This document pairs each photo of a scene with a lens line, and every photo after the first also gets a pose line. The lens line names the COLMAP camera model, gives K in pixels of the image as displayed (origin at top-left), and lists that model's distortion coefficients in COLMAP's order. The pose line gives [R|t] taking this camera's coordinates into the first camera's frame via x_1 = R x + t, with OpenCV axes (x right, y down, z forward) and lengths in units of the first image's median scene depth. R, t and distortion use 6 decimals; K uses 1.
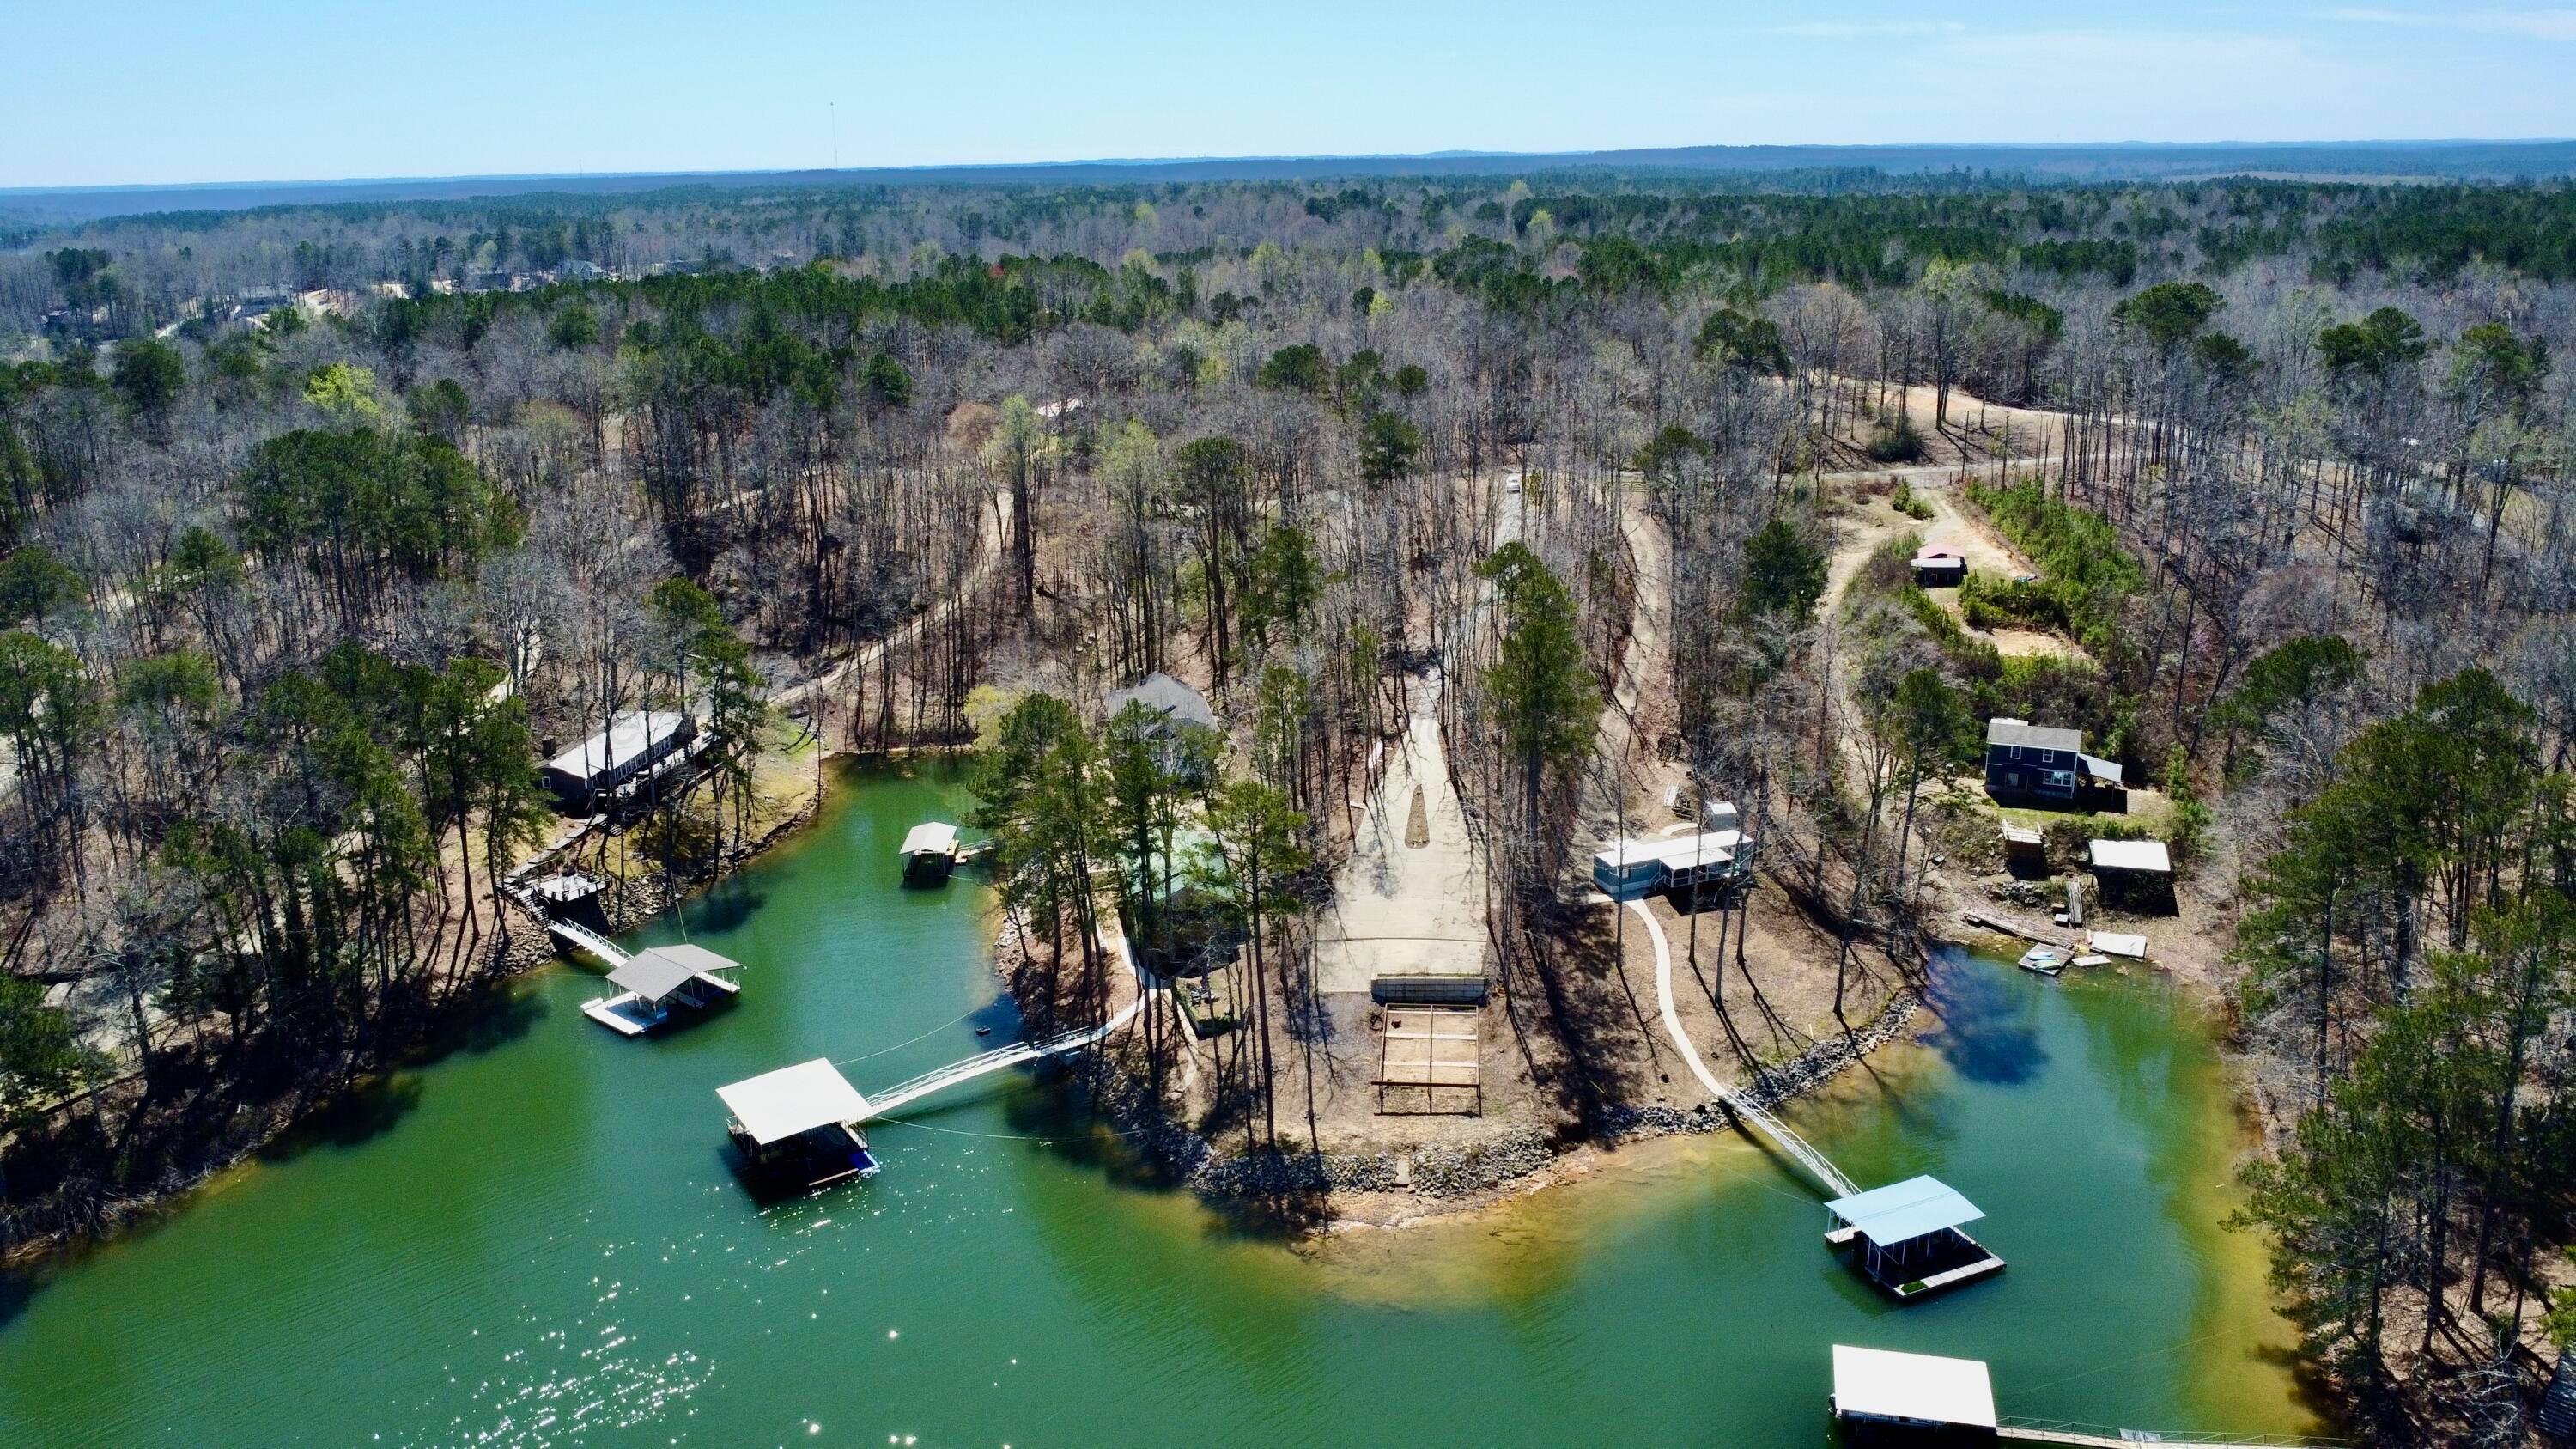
lens RADIAL K [[1868.2, 0, 1280.3], [0, 1868.2, 733.1], [0, 0, 1]] dist [-0.021202, -0.027976]
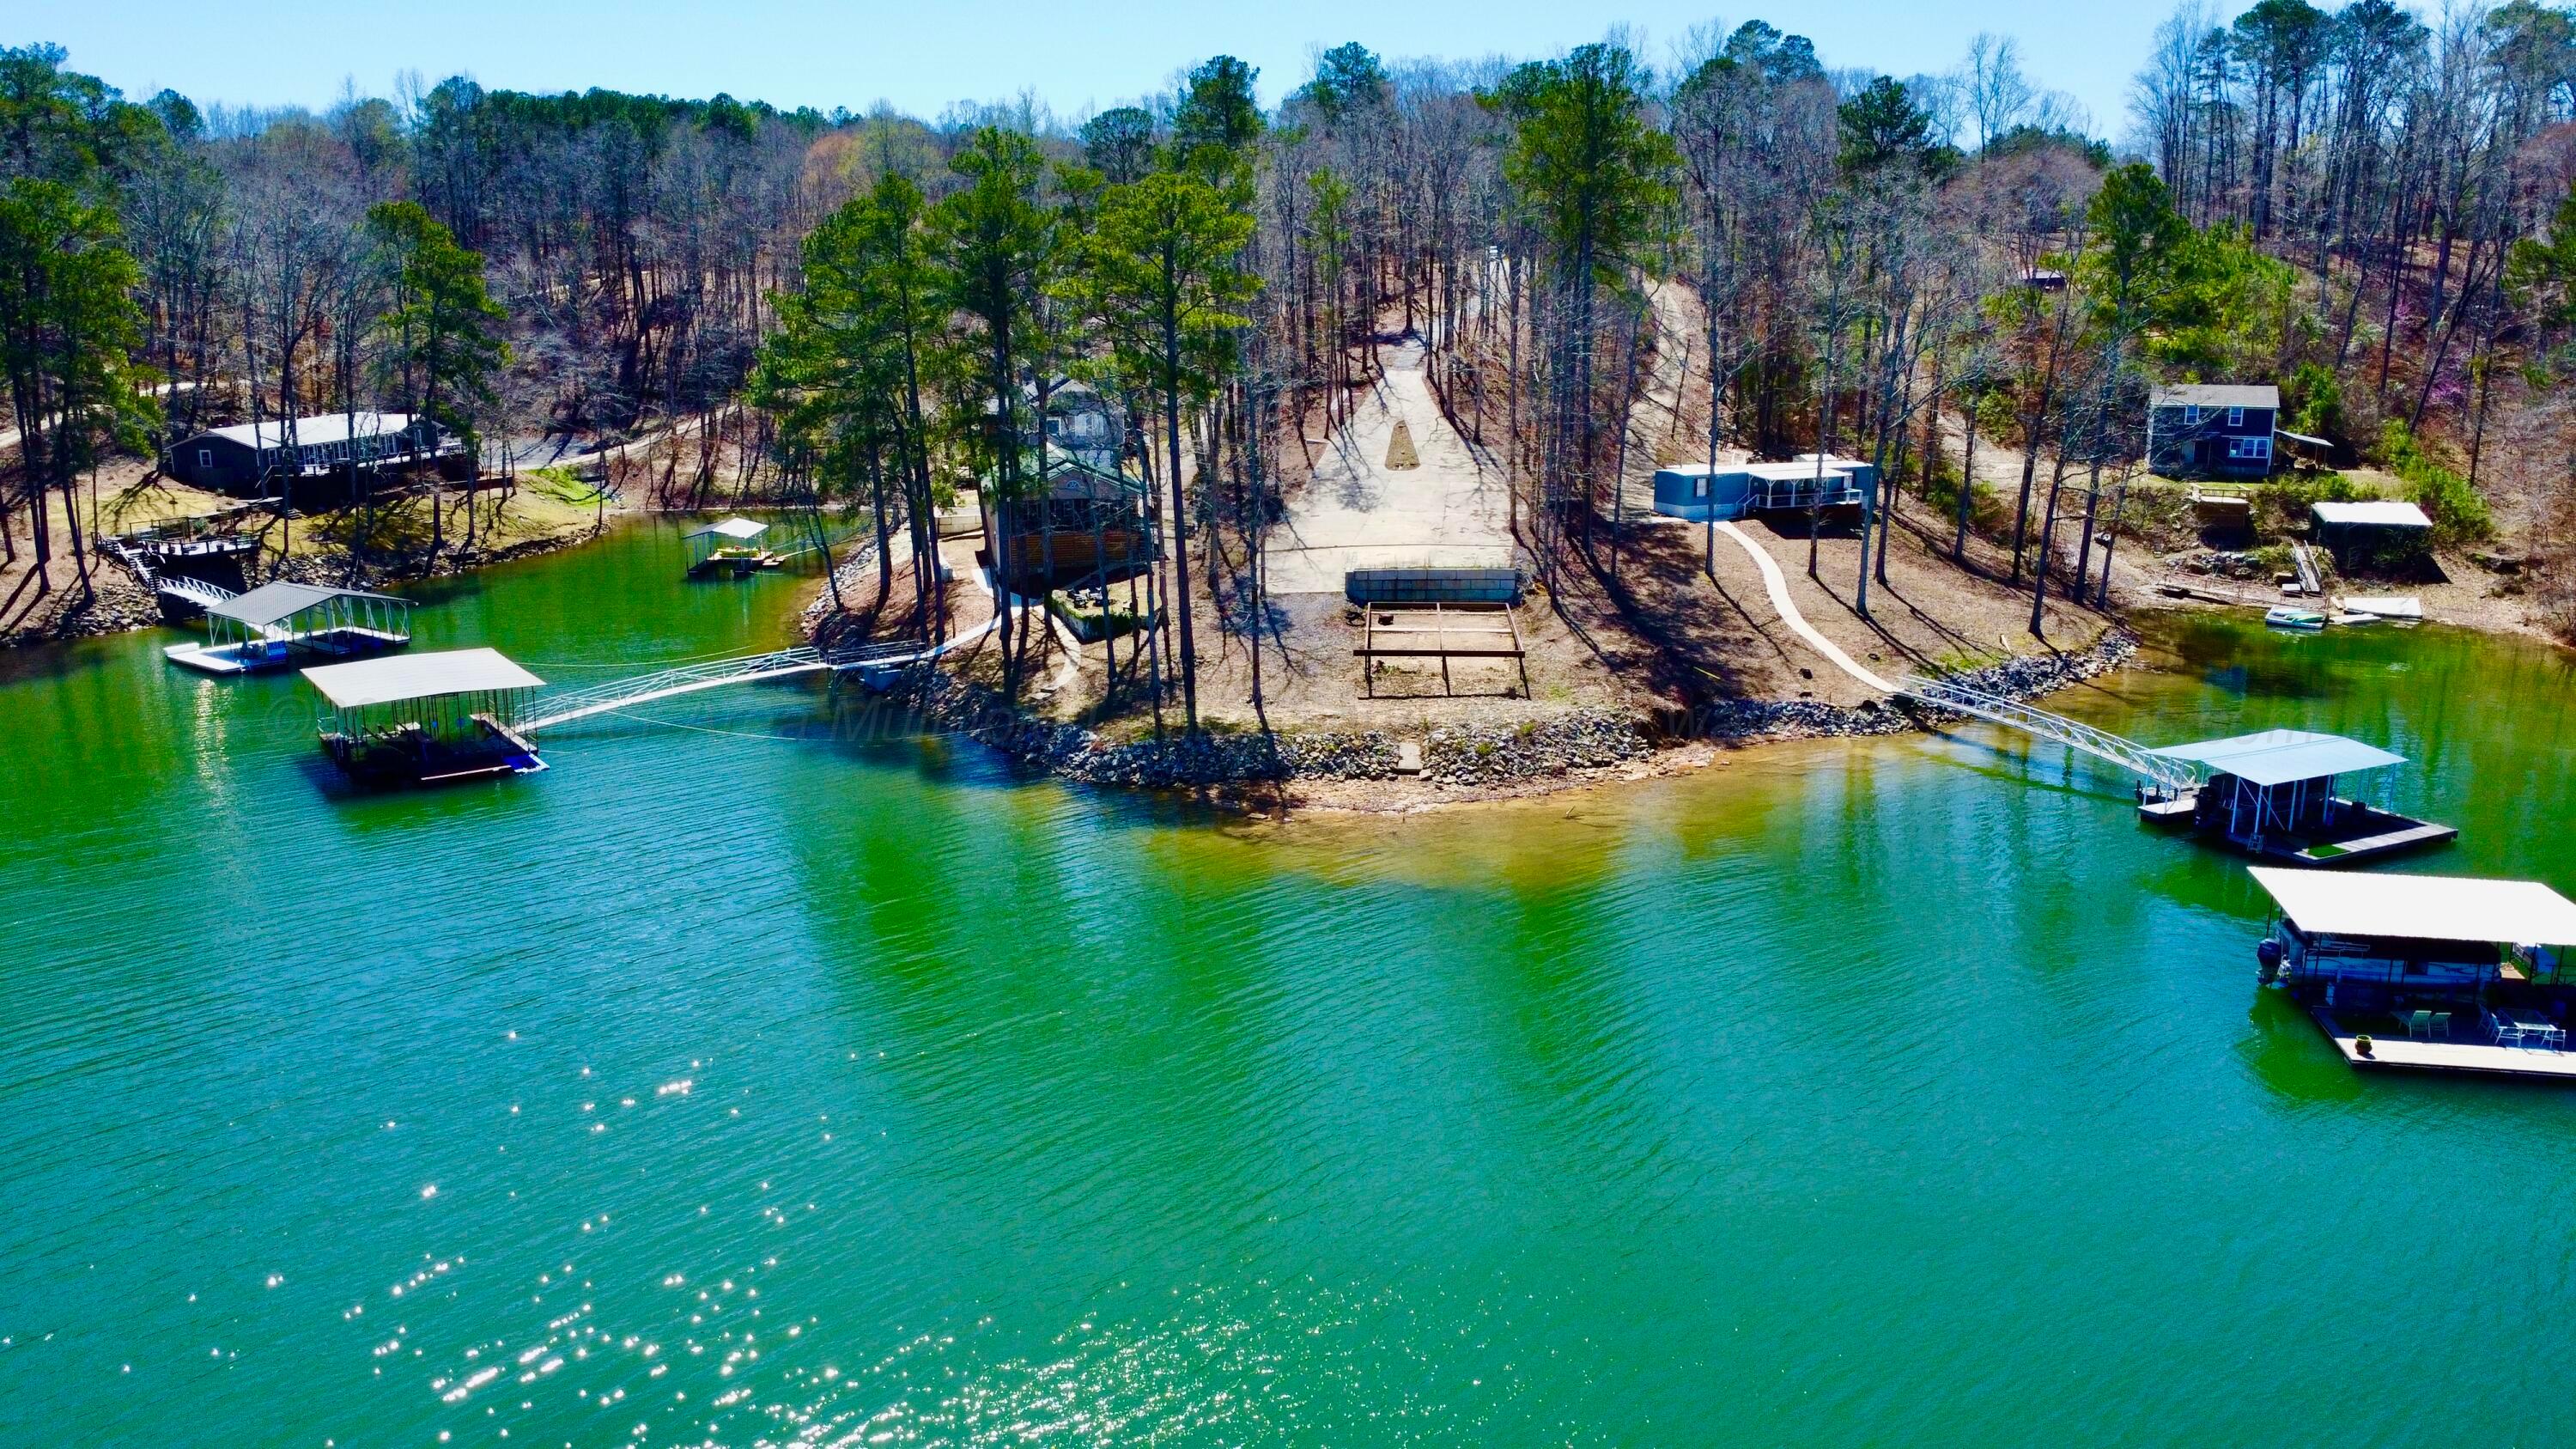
lens RADIAL K [[1868.2, 0, 1280.3], [0, 1868.2, 733.1], [0, 0, 1]] dist [-0.021202, -0.027976]
pose [[0.999177, 0.007008, 0.039942, -0.000453], [-0.004271, 0.997663, -0.068193, 0.215557], [-0.040327, 0.067966, 0.996872, 0.316125]]
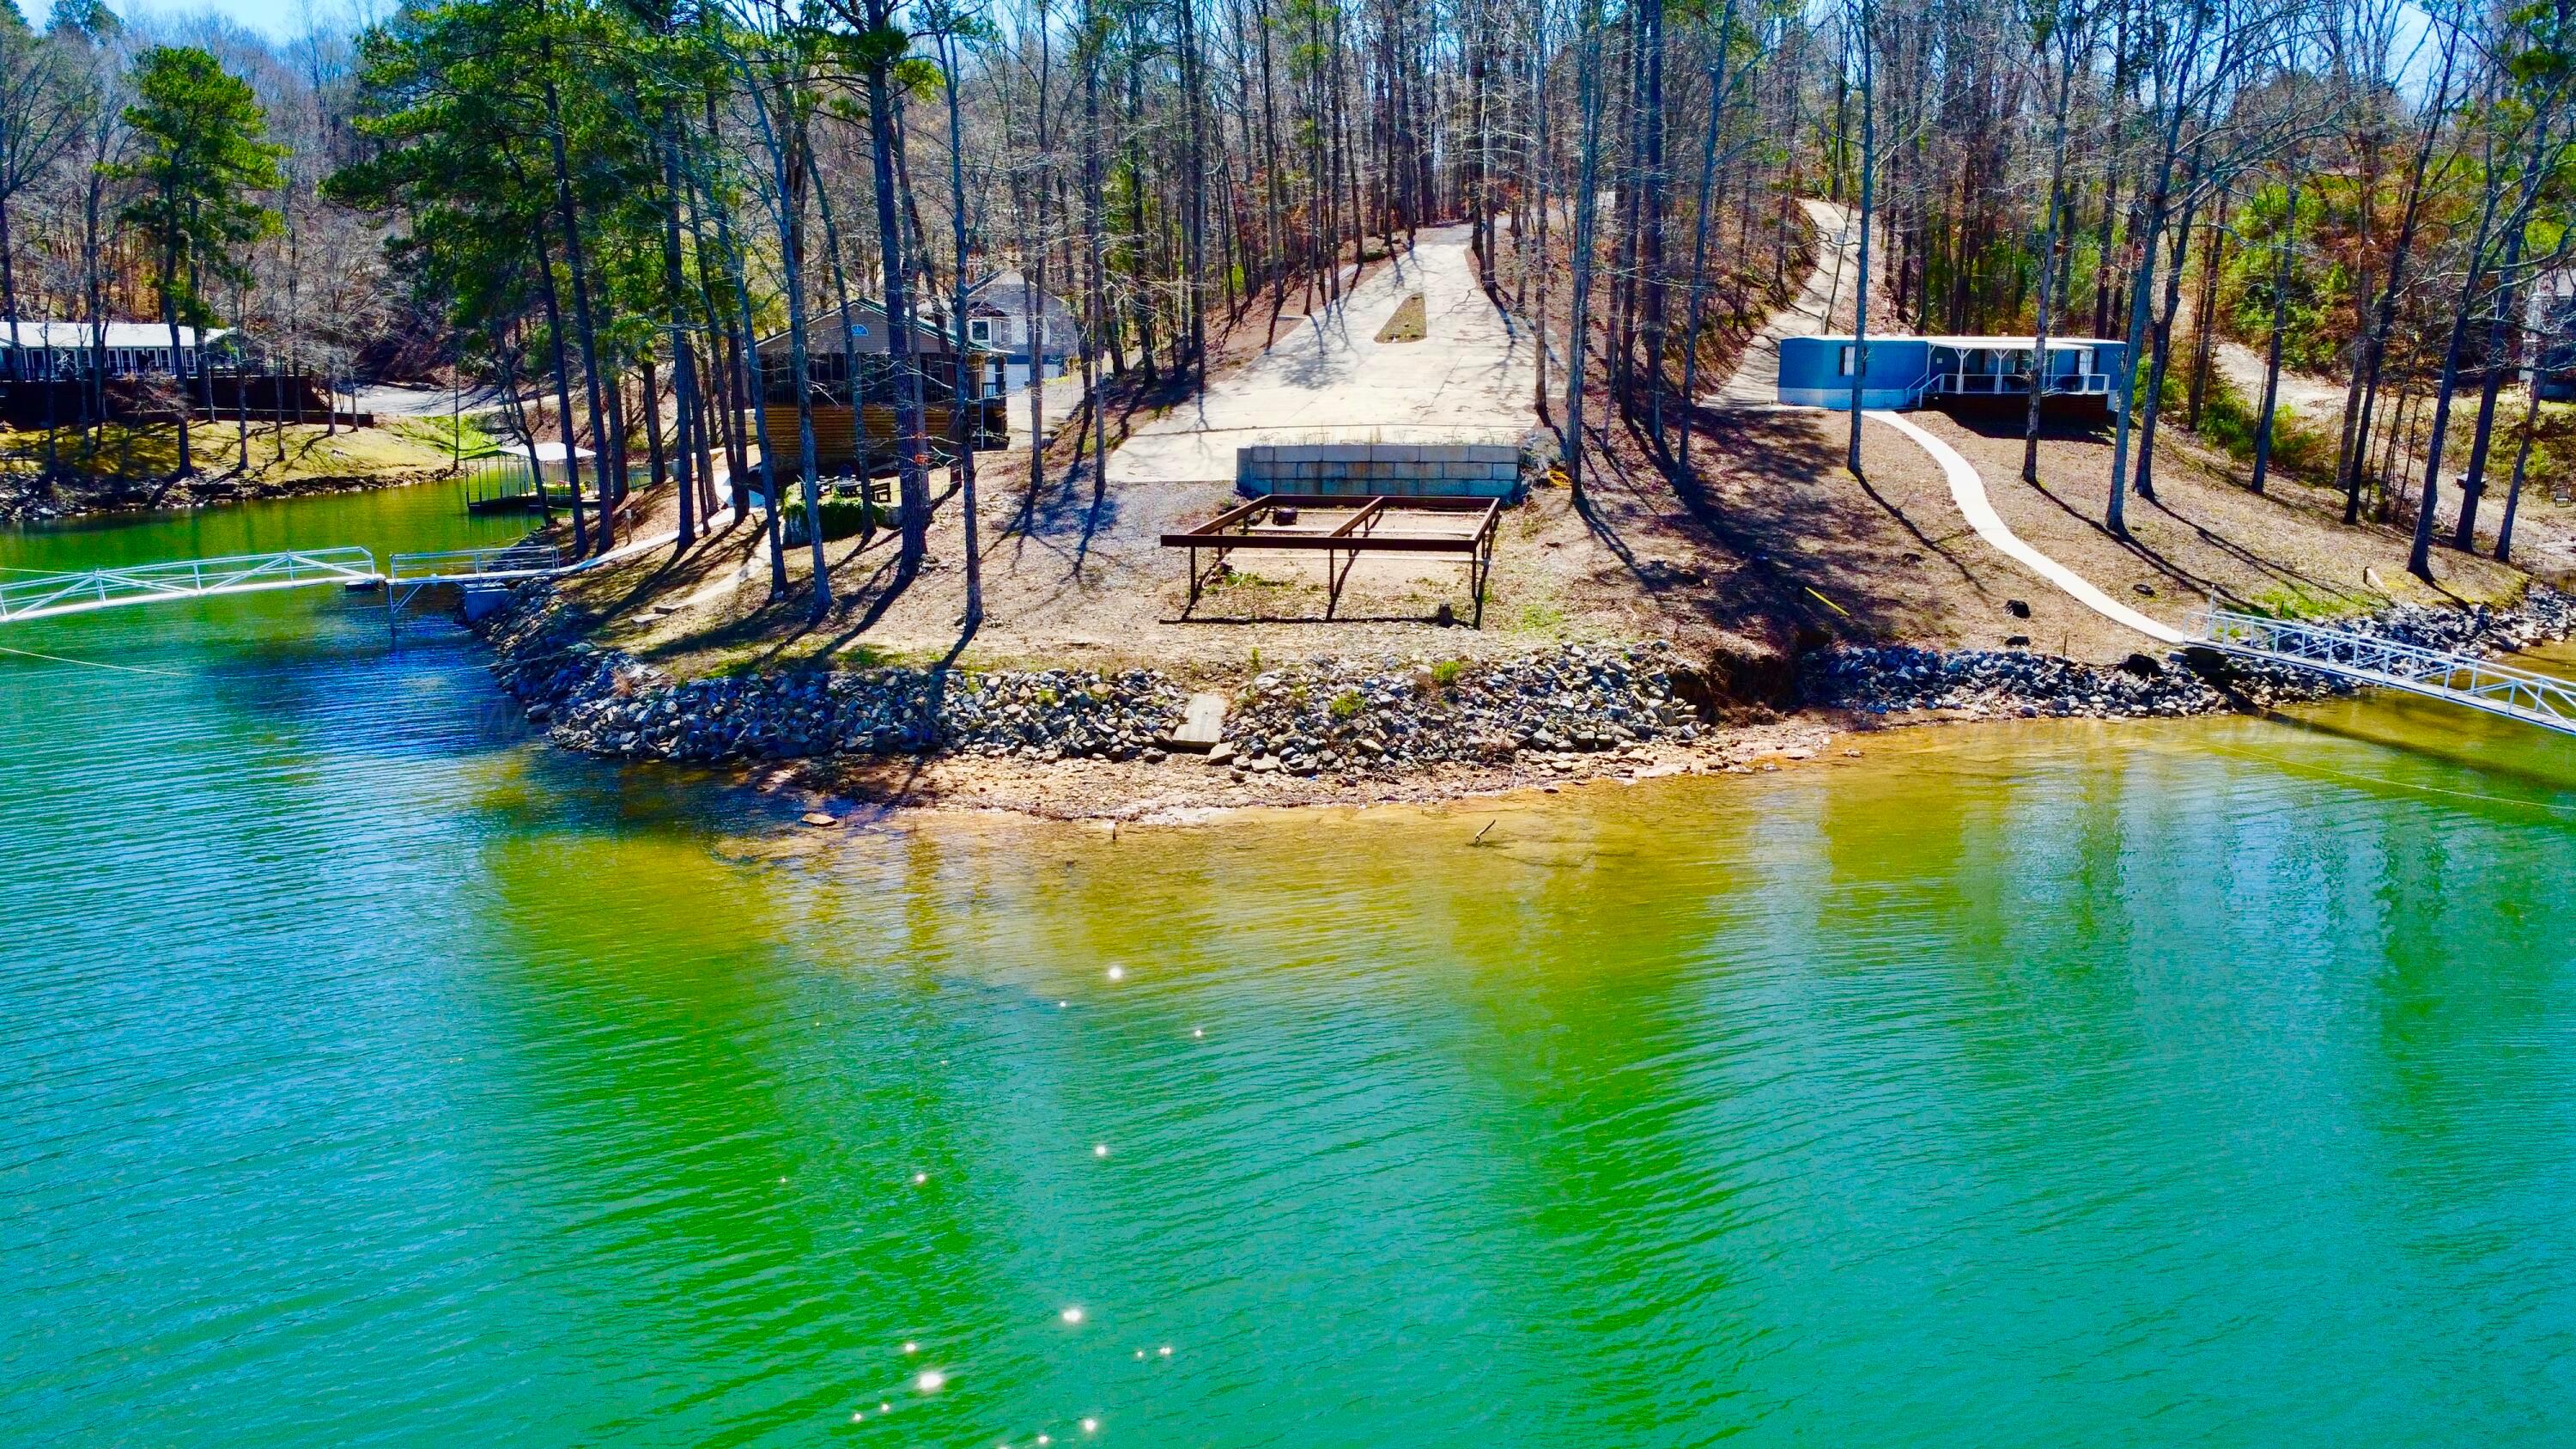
lens RADIAL K [[1868.2, 0, 1280.3], [0, 1868.2, 733.1], [0, 0, 1]] dist [-0.021202, -0.027976]
pose [[0.997753, 0.034398, -0.057498, 0.076734], [-0.039948, 0.994352, -0.098331, 0.213749], [0.053791, 0.100407, 0.993491, 0.558107]]
